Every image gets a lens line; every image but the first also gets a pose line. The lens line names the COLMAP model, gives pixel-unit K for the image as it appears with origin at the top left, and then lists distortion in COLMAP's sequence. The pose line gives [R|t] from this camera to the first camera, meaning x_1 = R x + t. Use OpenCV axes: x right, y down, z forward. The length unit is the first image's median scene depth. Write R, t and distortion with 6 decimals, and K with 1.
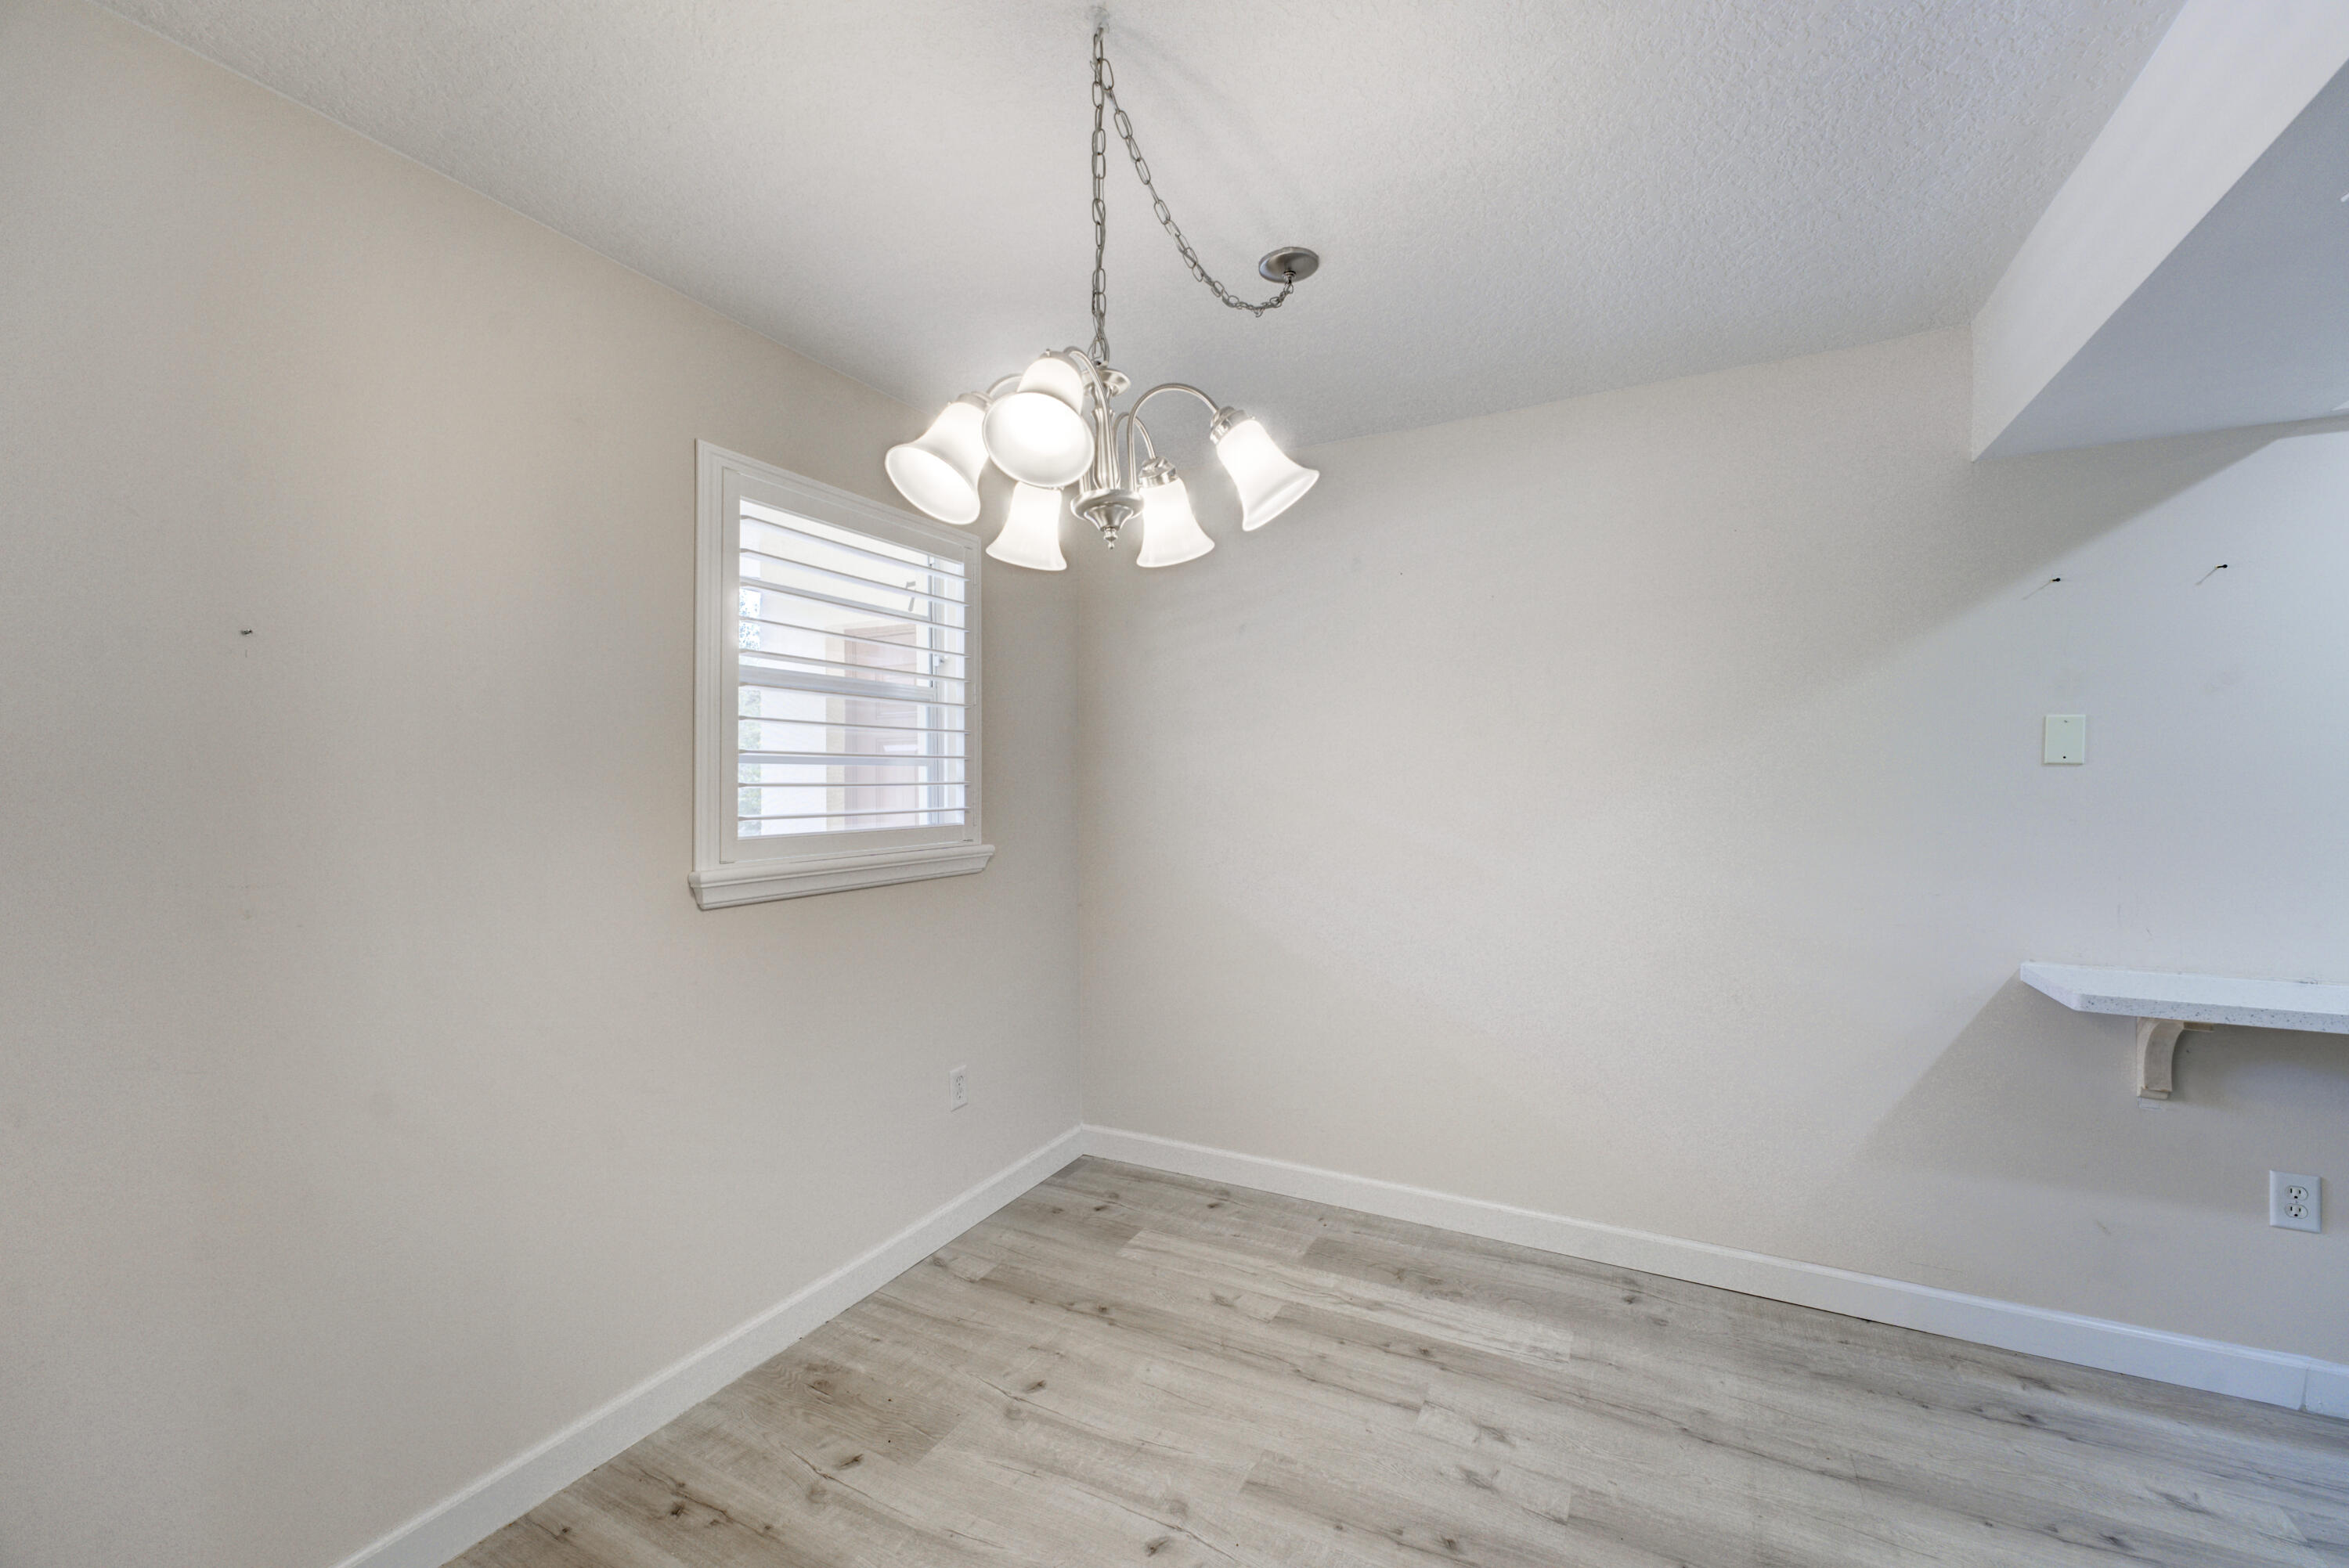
lens RADIAL K [[945.5, 0, 1173.4], [0, 945.5, 778.4], [0, 0, 1]] dist [-0.000911, -0.000200]
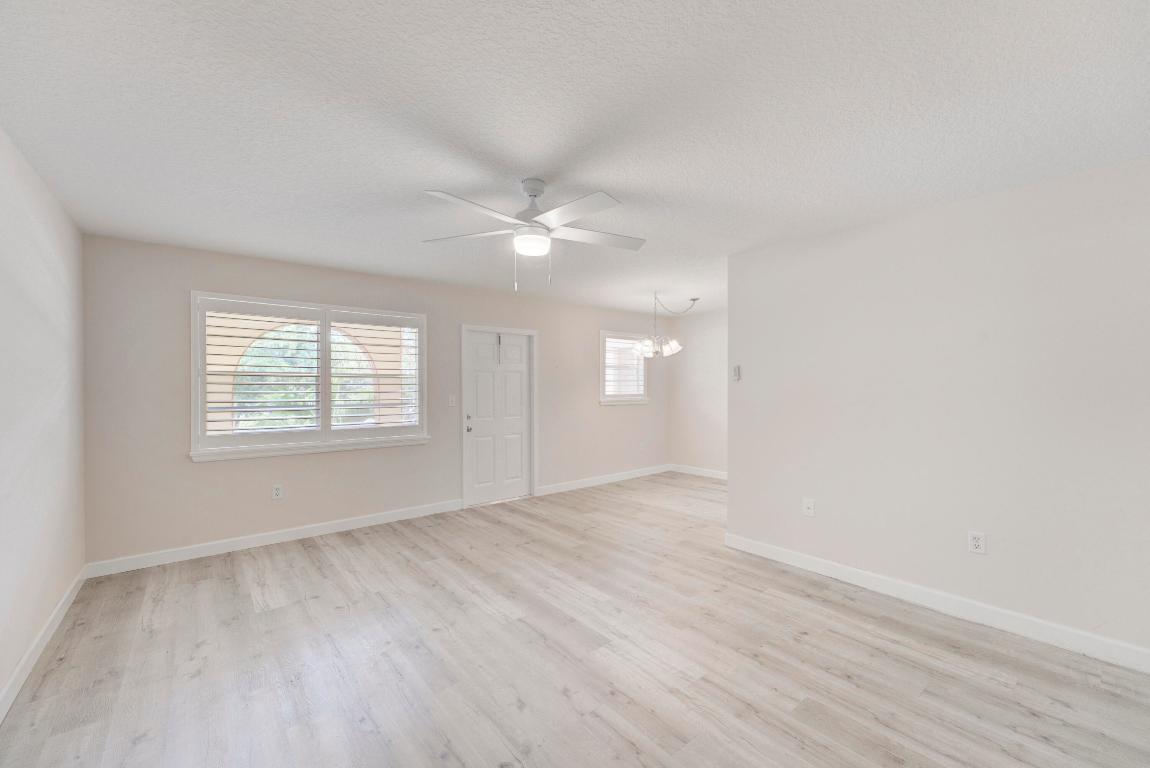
lens RADIAL K [[462.9, 0, 570.8], [0, 462.9, 386.5], [0, 0, 1]] dist [-0.000911, -0.000200]
pose [[0.922171, 0.002525, -0.386775, 0.446068], [-0.001403, 0.999994, 0.003184, 0.003955], [0.386781, -0.002393, 0.922169, -1.690465]]
